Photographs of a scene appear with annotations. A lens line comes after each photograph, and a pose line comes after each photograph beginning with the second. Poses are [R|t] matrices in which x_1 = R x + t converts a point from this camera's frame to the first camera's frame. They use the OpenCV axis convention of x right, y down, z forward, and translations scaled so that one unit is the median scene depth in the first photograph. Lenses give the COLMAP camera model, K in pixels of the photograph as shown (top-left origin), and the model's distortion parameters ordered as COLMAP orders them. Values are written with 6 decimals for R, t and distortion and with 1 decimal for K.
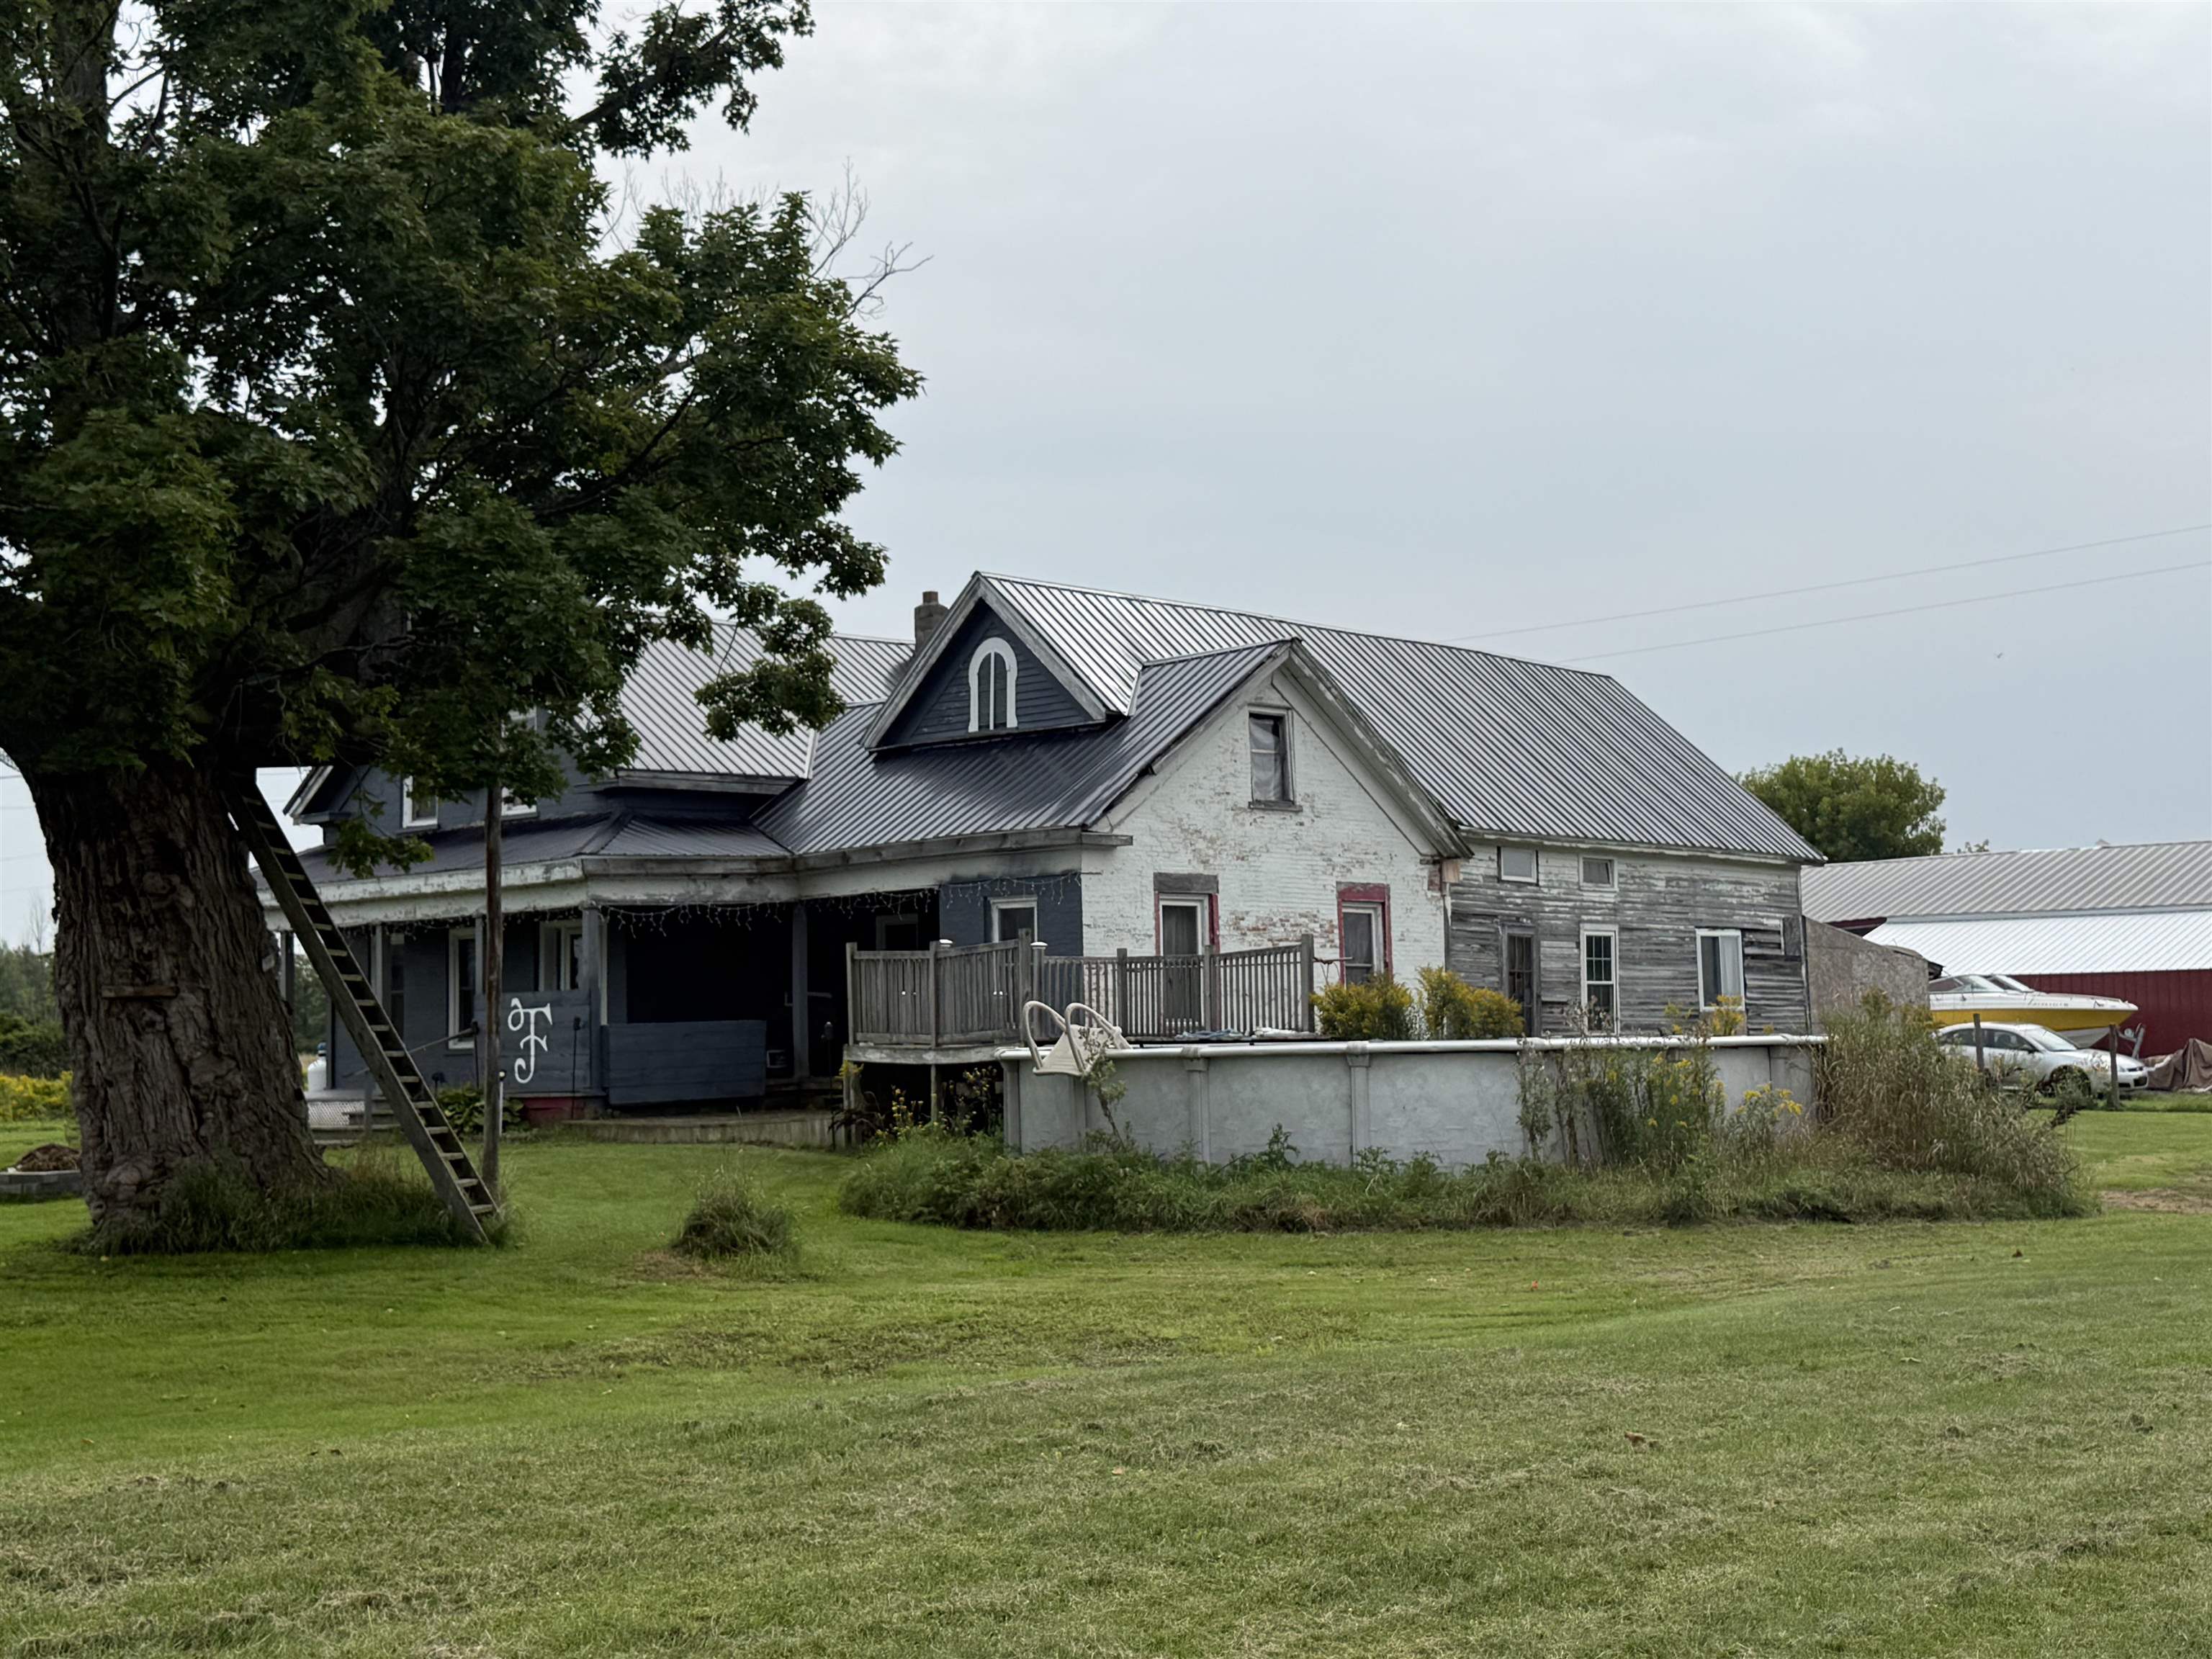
lens RADIAL K [[2918.7, 0, 1119.6], [0, 2918.7, 826.6], [0, 0, 1]] dist [0.085013, 0.000000]
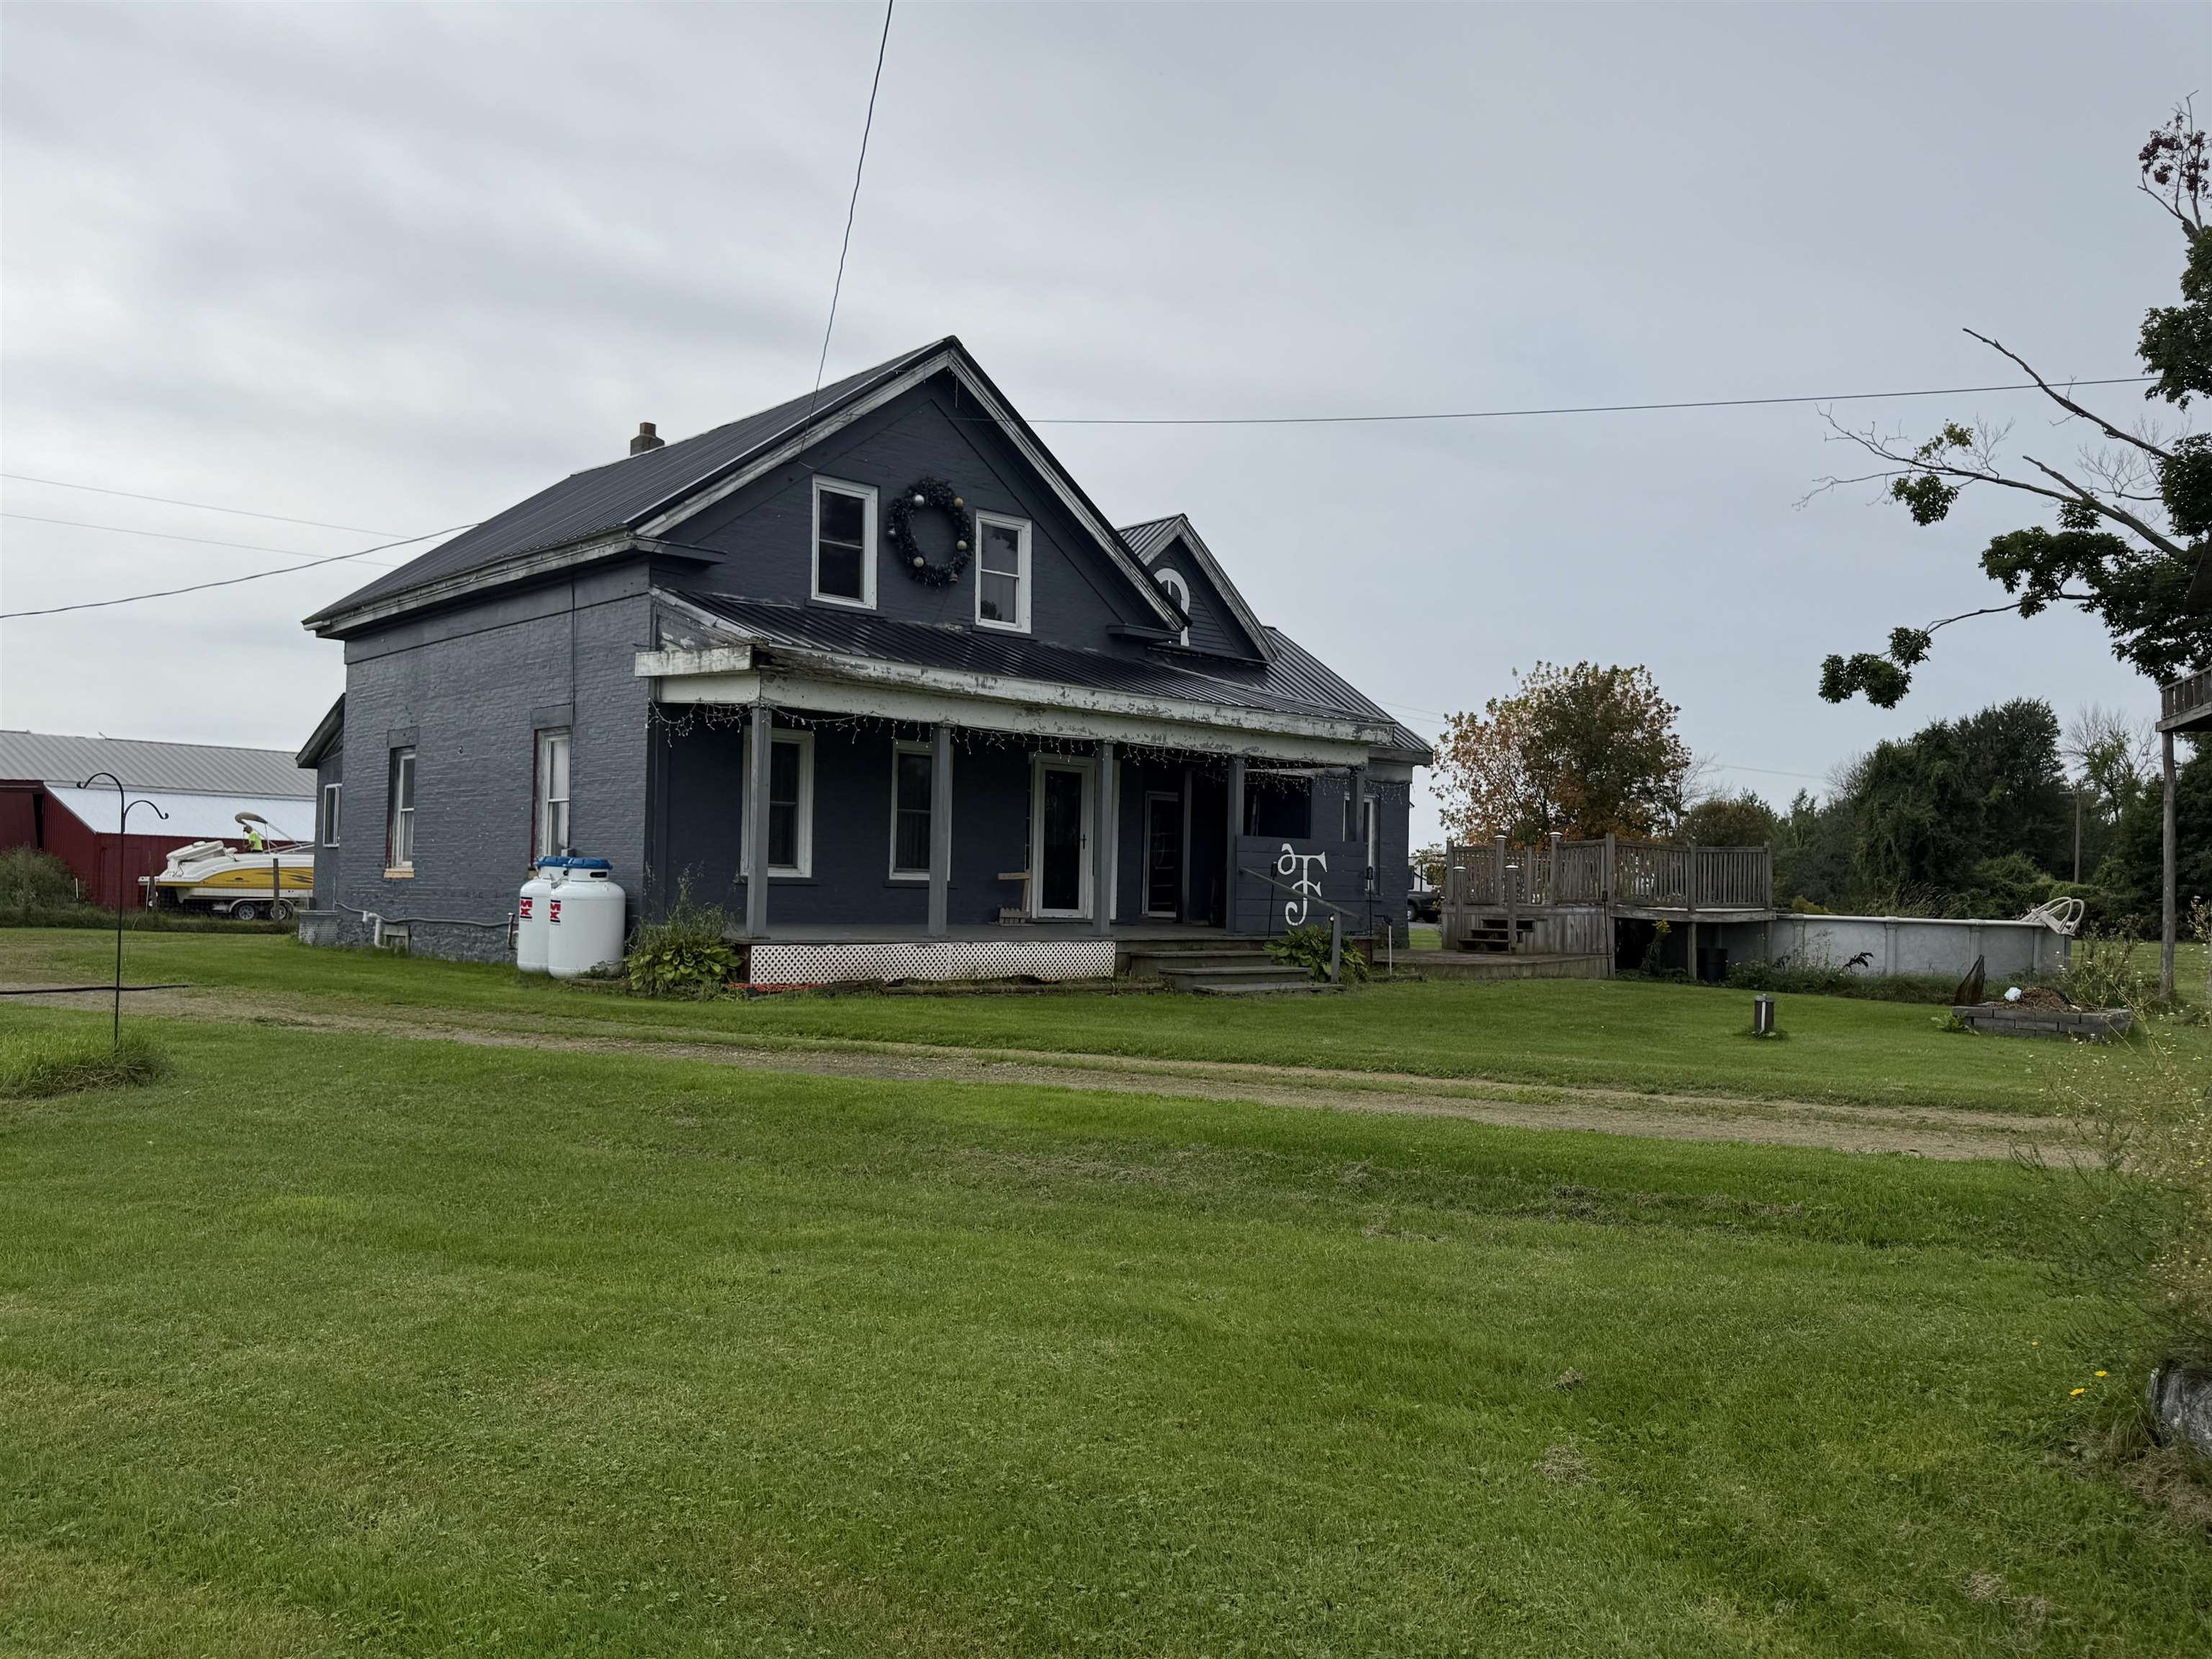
lens RADIAL K [[1755.7, 0, 1118.5], [0, 1755.7, 839.9], [0, 0, 1]] dist [0.062994, -0.014103]
pose [[0.065707, 0.056473, 0.996240, -0.830257], [-0.097675, 0.993967, -0.049902, 0.094534], [-0.993047, -0.094029, 0.070827, 1.020587]]
